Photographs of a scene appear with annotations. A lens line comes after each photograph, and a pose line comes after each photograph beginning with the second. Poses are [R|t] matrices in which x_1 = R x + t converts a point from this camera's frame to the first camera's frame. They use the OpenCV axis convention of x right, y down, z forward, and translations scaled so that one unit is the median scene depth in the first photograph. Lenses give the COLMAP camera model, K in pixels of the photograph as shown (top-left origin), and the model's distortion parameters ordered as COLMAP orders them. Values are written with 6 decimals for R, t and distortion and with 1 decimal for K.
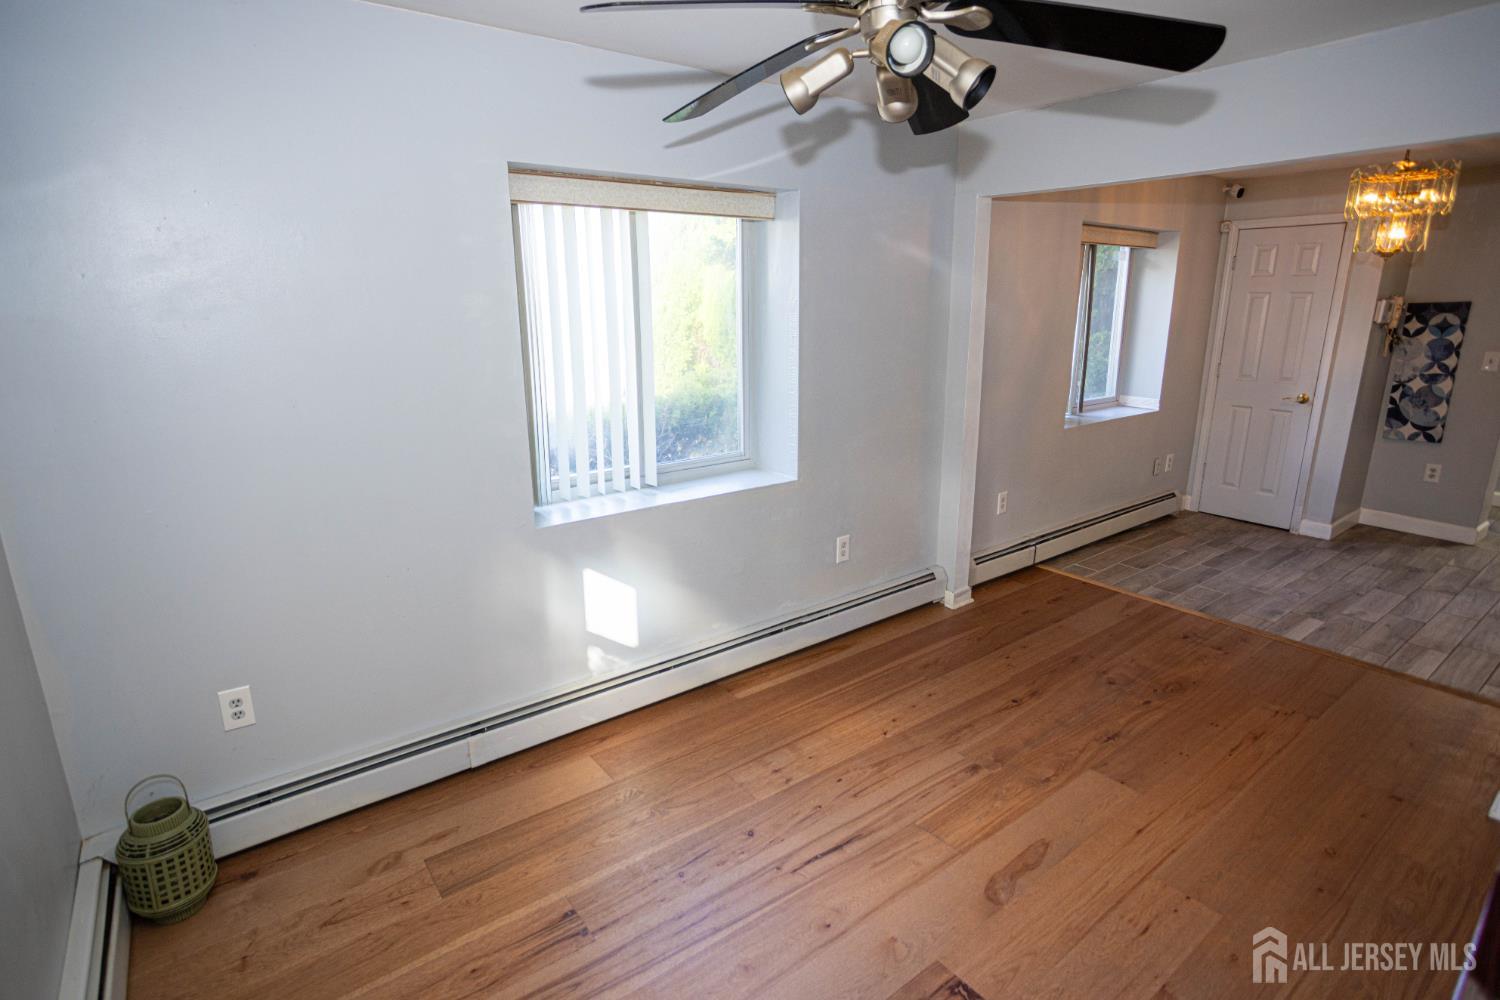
lens RADIAL K [[760.9, 0, 763.7], [0, 760.9, 511.2], [0, 0, 1]] dist [-0.004277, 0.000235]
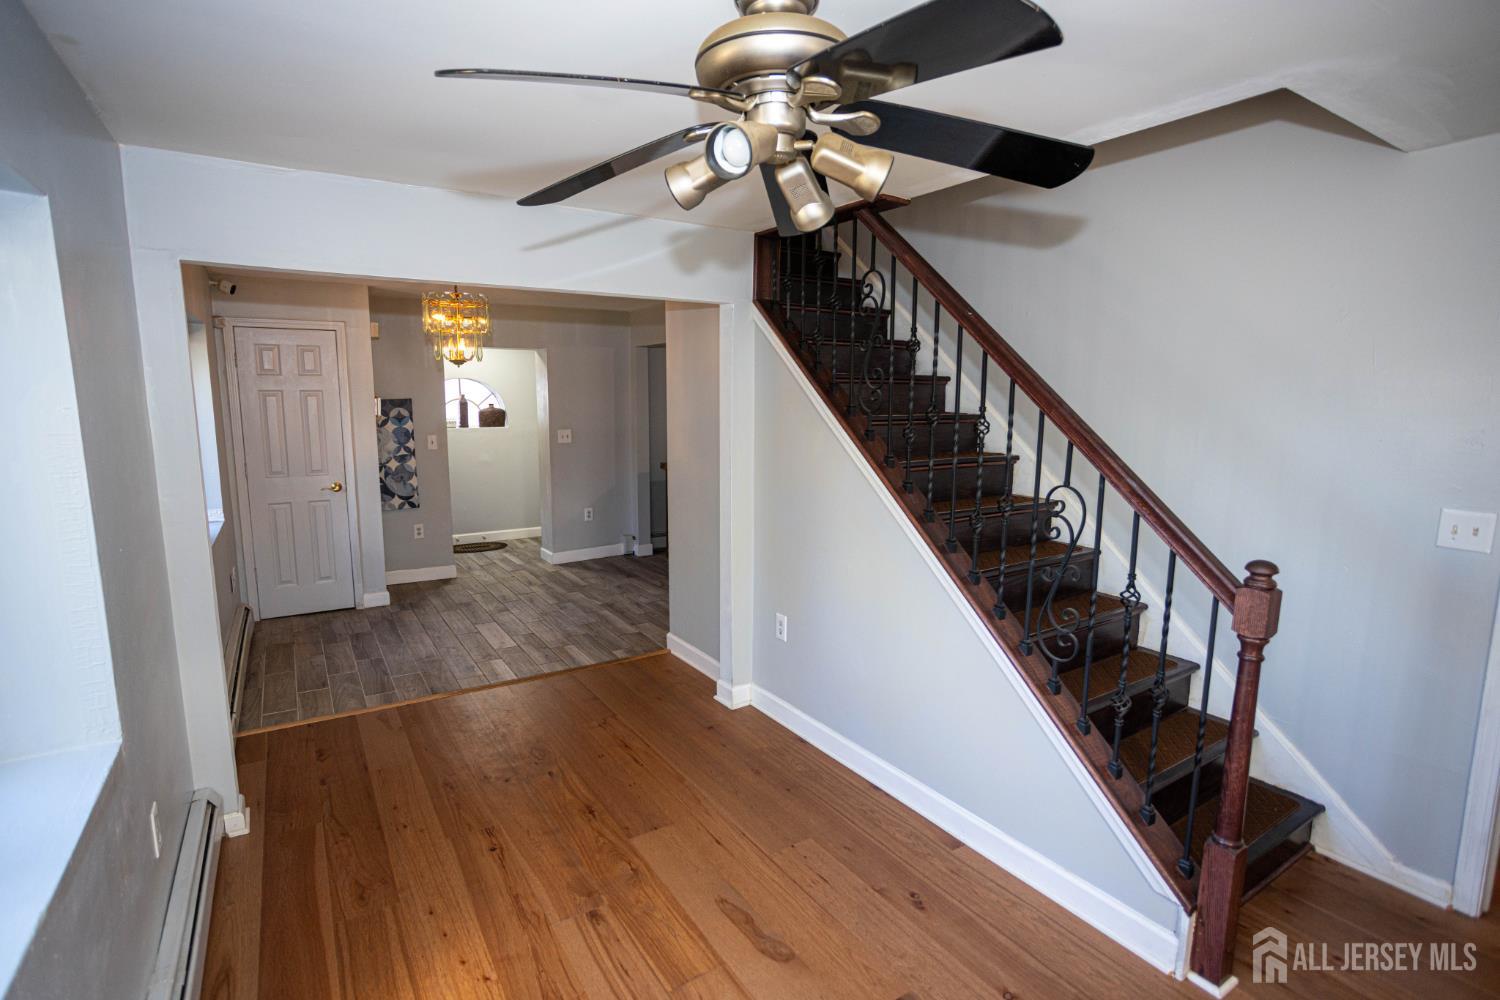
lens RADIAL K [[727.0, 0, 750.0], [0, 727.0, 500.0], [0, 0, 1]] dist [-0.003222, -0.000250]
pose [[0.102898, -0.140214, 0.984760, -0.277445], [0.260545, 0.959248, 0.109358, -0.102771], [-0.959963, 0.245322, 0.135237, 0.344068]]
